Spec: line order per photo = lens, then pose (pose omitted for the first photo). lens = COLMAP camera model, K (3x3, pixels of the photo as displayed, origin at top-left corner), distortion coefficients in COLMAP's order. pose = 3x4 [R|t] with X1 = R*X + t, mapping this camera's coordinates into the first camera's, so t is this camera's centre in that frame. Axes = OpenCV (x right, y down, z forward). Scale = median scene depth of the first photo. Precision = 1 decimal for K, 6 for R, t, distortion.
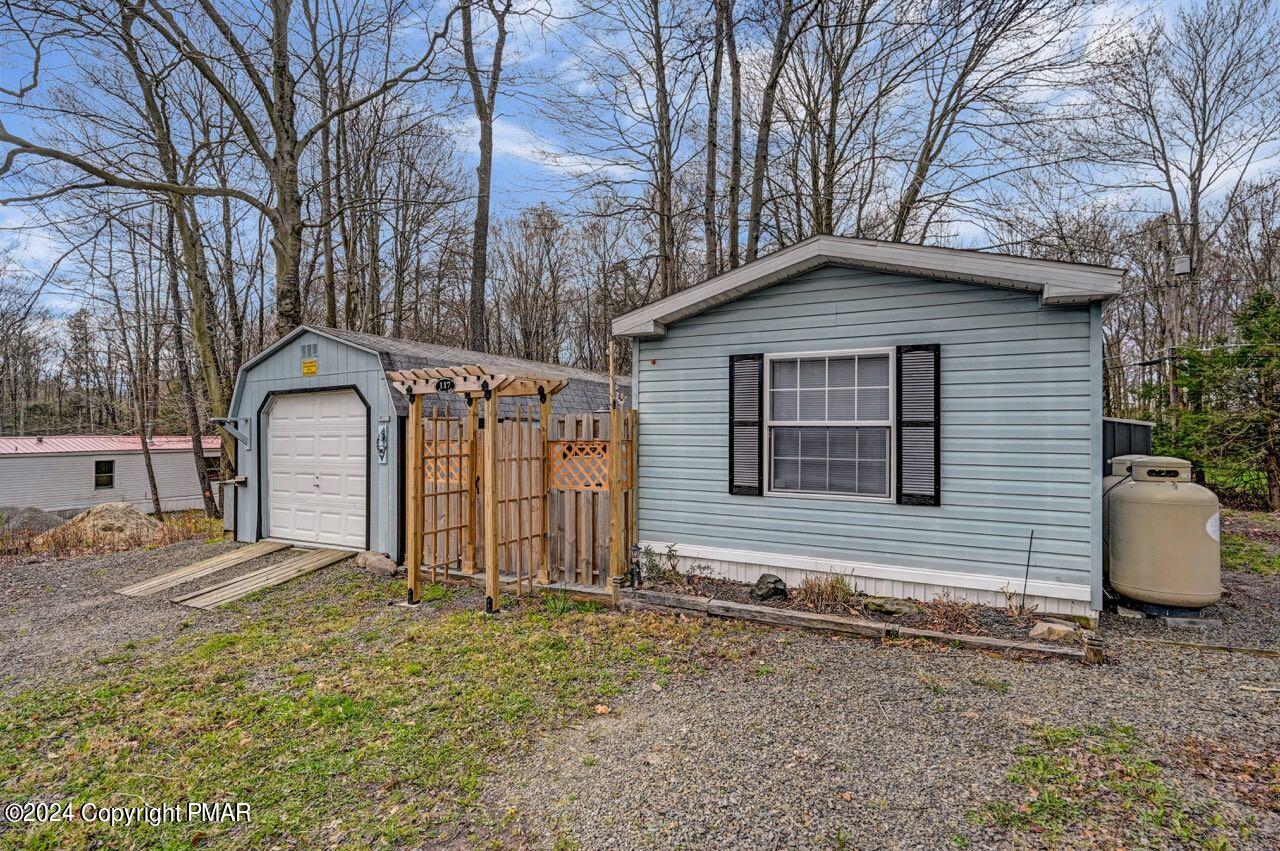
lens RADIAL K [[630.5, 0, 640.0], [0, 630.5, 425.5], [0, 0, 1]] dist [-0.000779, -0.000055]
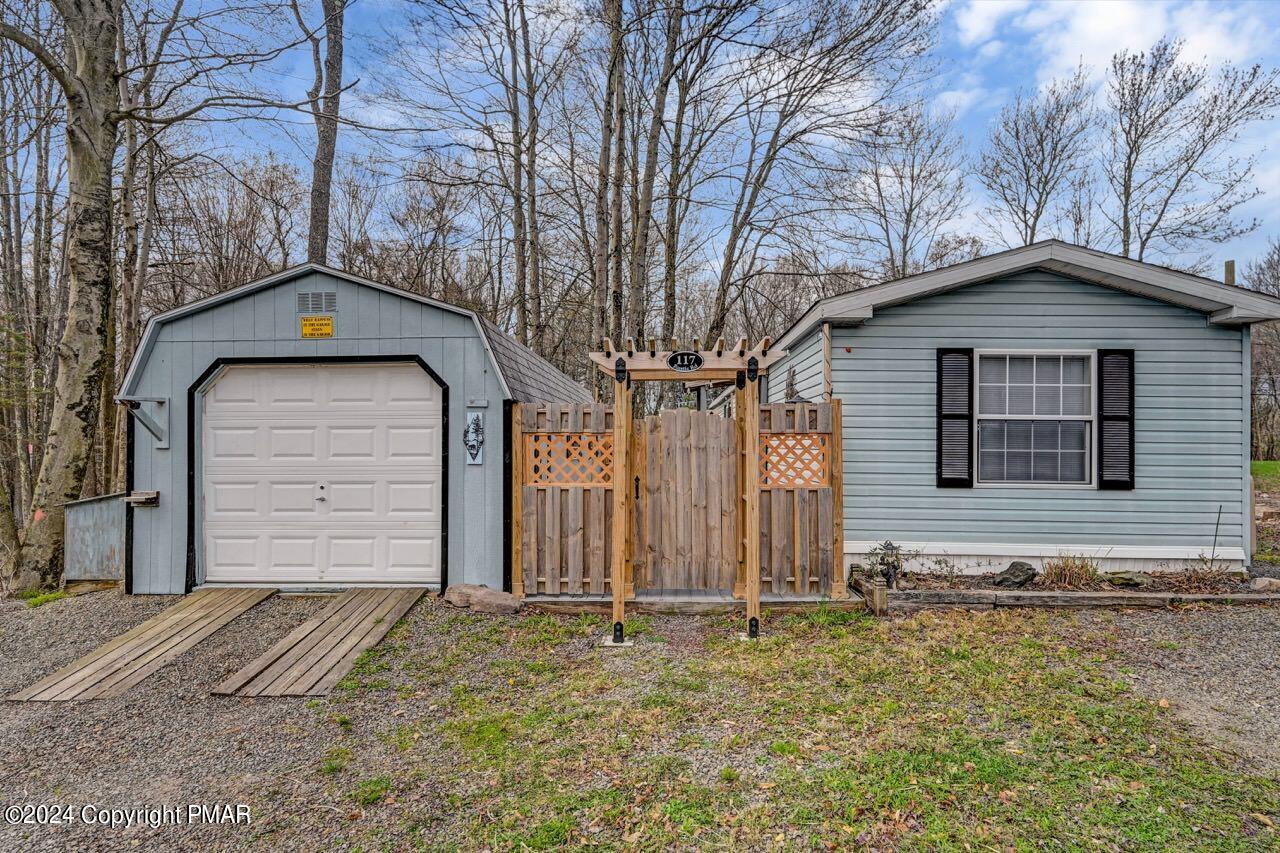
lens RADIAL K [[651.7, 0, 633.8], [0, 651.7, 436.1], [0, 0, 1]] dist [-0.001337, 0.000620]
pose [[0.891300, 0.009509, 0.453314, -0.776388], [-0.009604, 0.999952, -0.002093, 0.035755], [-0.453312, -0.002488, 0.891348, 0.309076]]
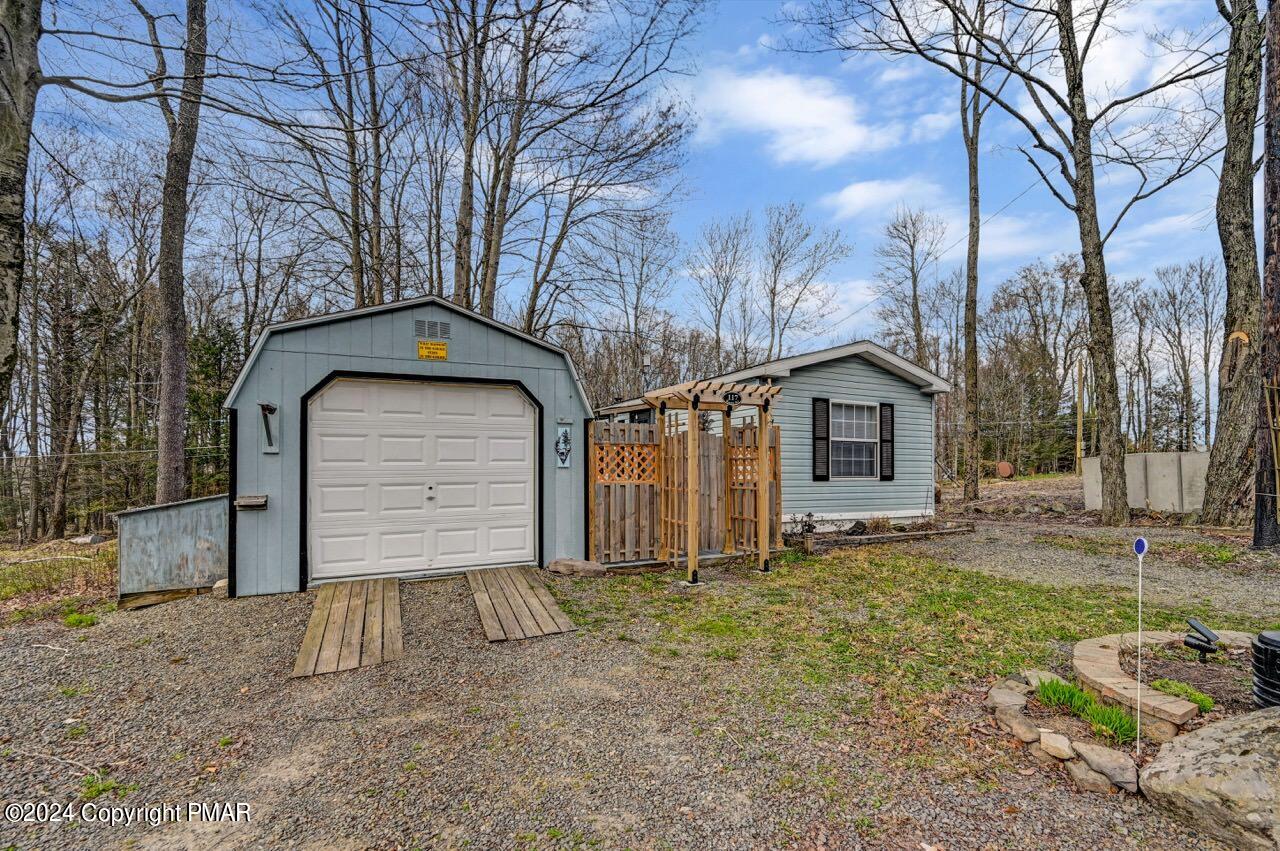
lens RADIAL K [[574.0, 0, 642.7], [0, 574.0, 462.4], [0, 0, 1]] dist [-0.001152, -0.000218]
pose [[0.564974, 0.008766, 0.825062, -1.406180], [-0.009328, 0.999948, -0.004236, 0.073496], [-0.825056, -0.005303, 0.565026, 0.531353]]
